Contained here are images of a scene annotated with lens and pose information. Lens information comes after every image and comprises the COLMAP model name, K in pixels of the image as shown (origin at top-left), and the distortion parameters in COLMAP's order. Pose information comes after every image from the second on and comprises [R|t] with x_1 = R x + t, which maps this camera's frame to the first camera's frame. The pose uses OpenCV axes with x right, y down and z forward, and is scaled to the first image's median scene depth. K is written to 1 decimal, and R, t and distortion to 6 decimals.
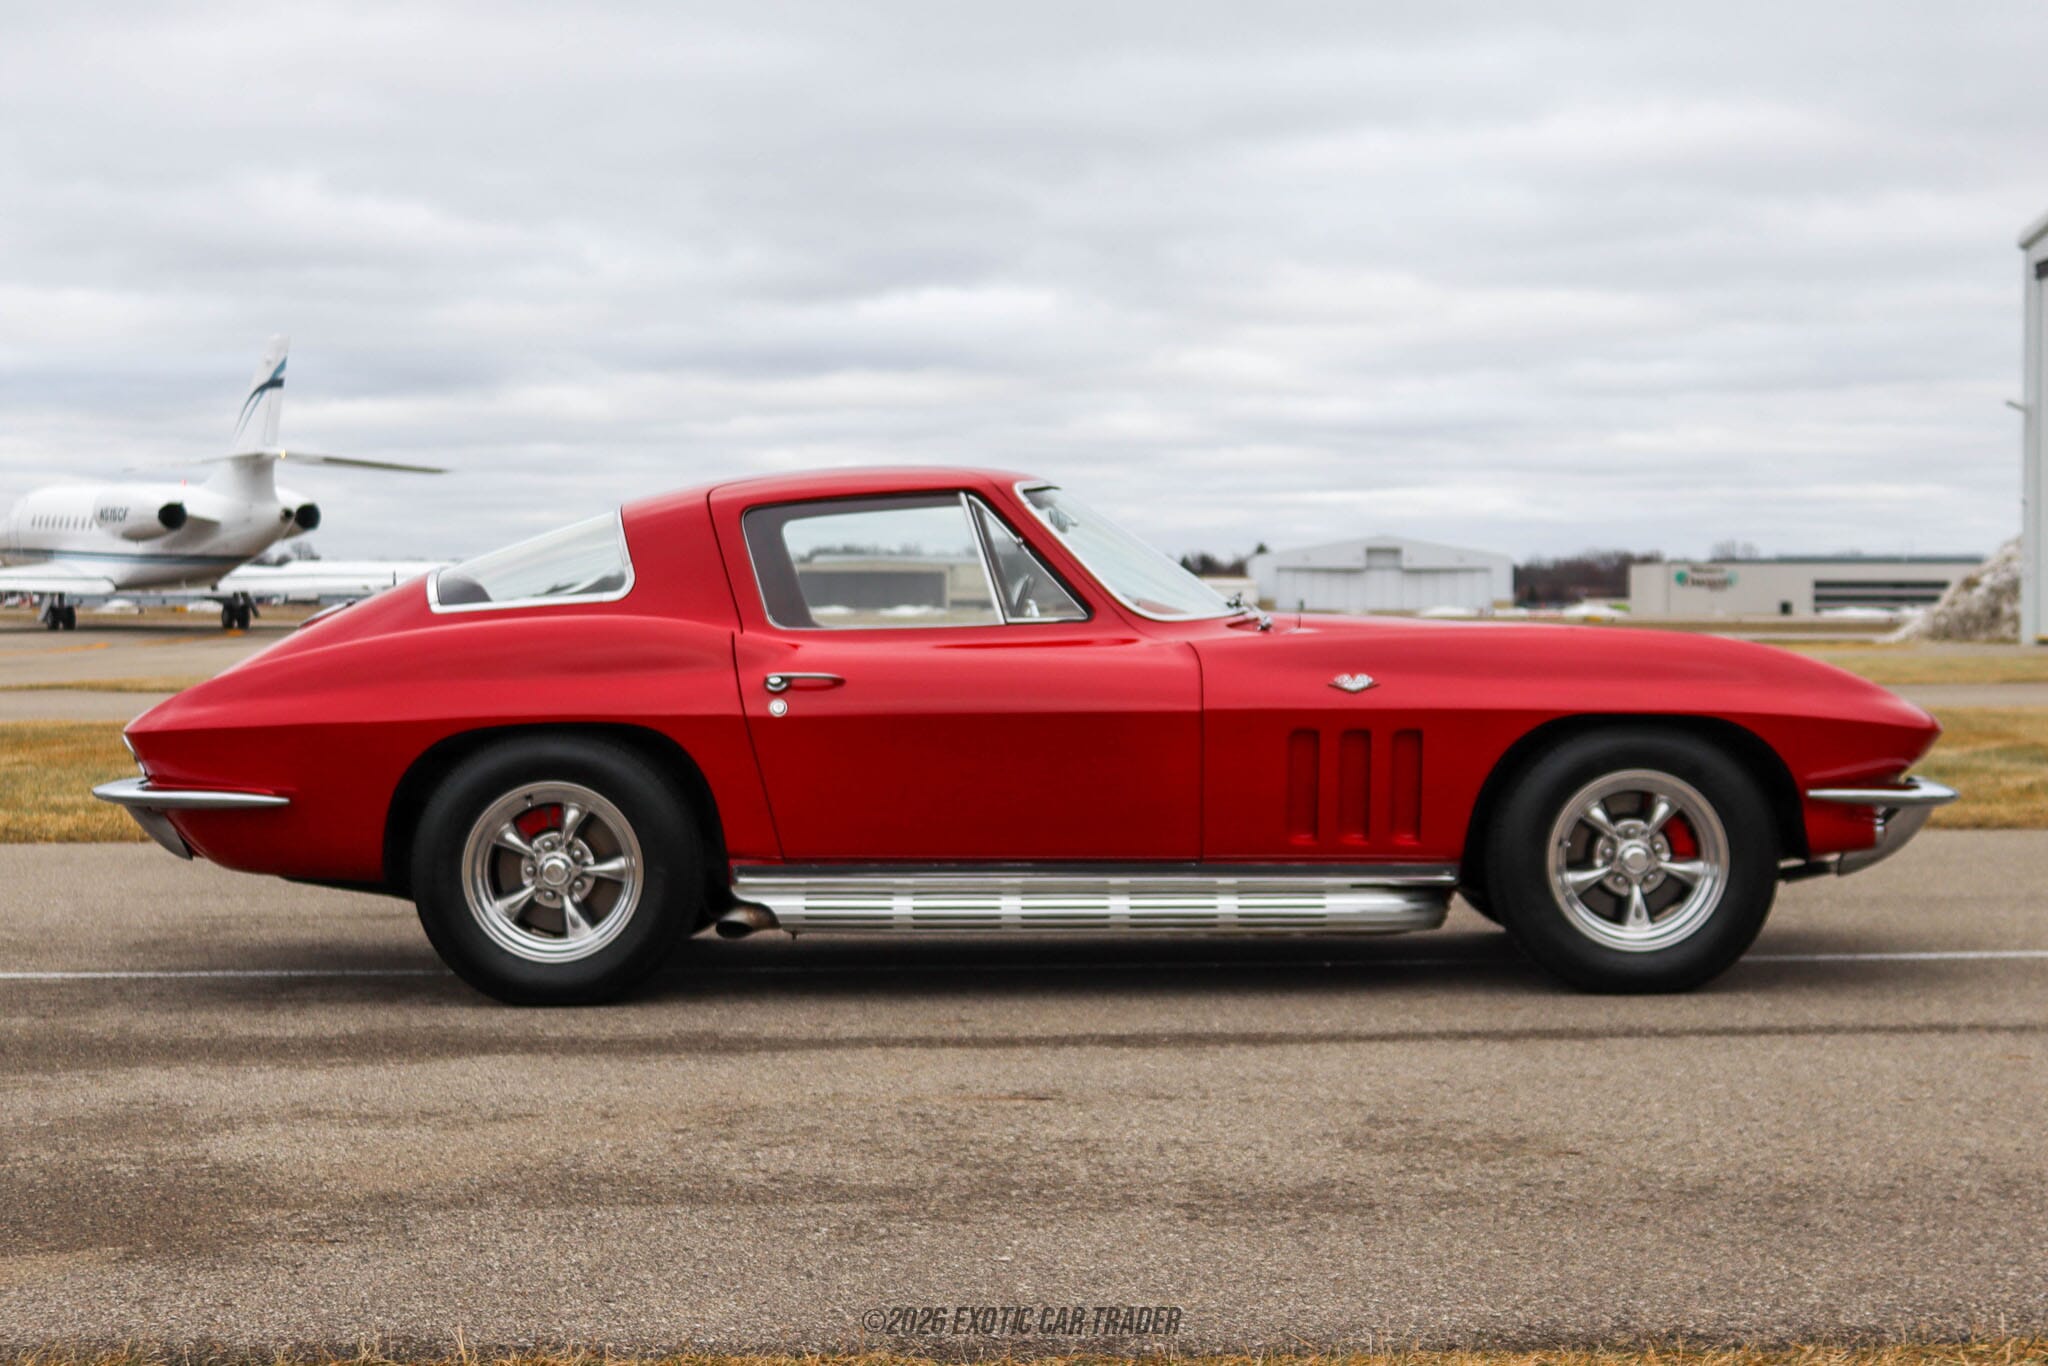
lens RADIAL K [[3250.0, 0, 1028.6], [0, 3250.0, 670.3], [0, 0, 1]] dist [-0.025526, 0.000000]
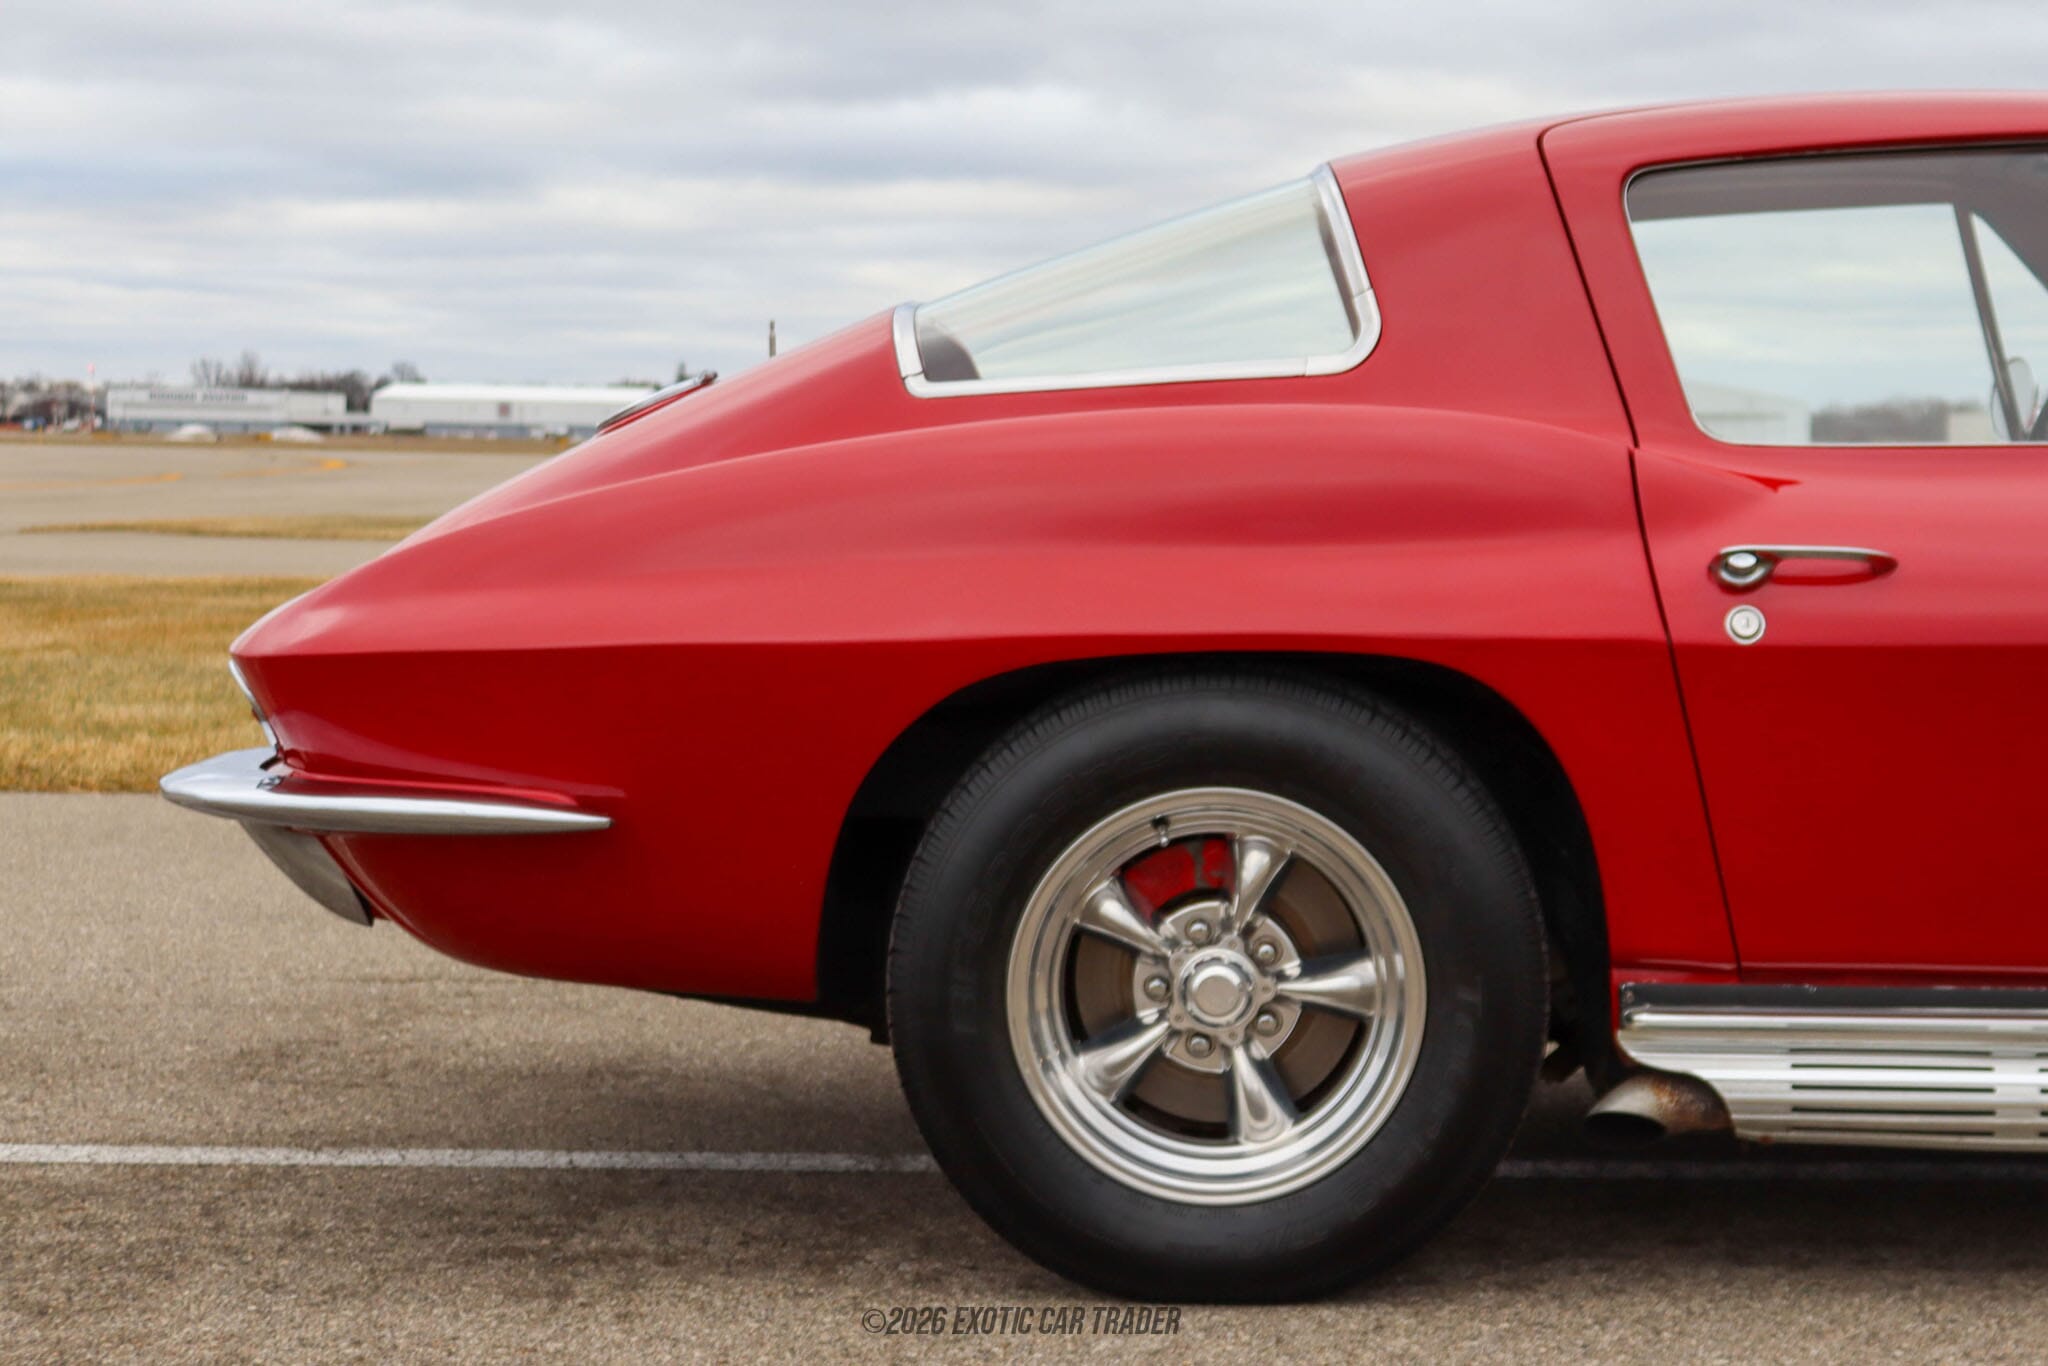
lens RADIAL K [[3250.0, 0, 1013.4], [0, 3250.0, 621.9], [0, 0, 1]] dist [-0.025526, 0.000000]
pose [[0.999567, 0.016707, -0.024215, -0.162772], [-0.015937, 0.999371, 0.031666, -0.000901], [0.024729, -0.031267, 0.999205, 0.564902]]
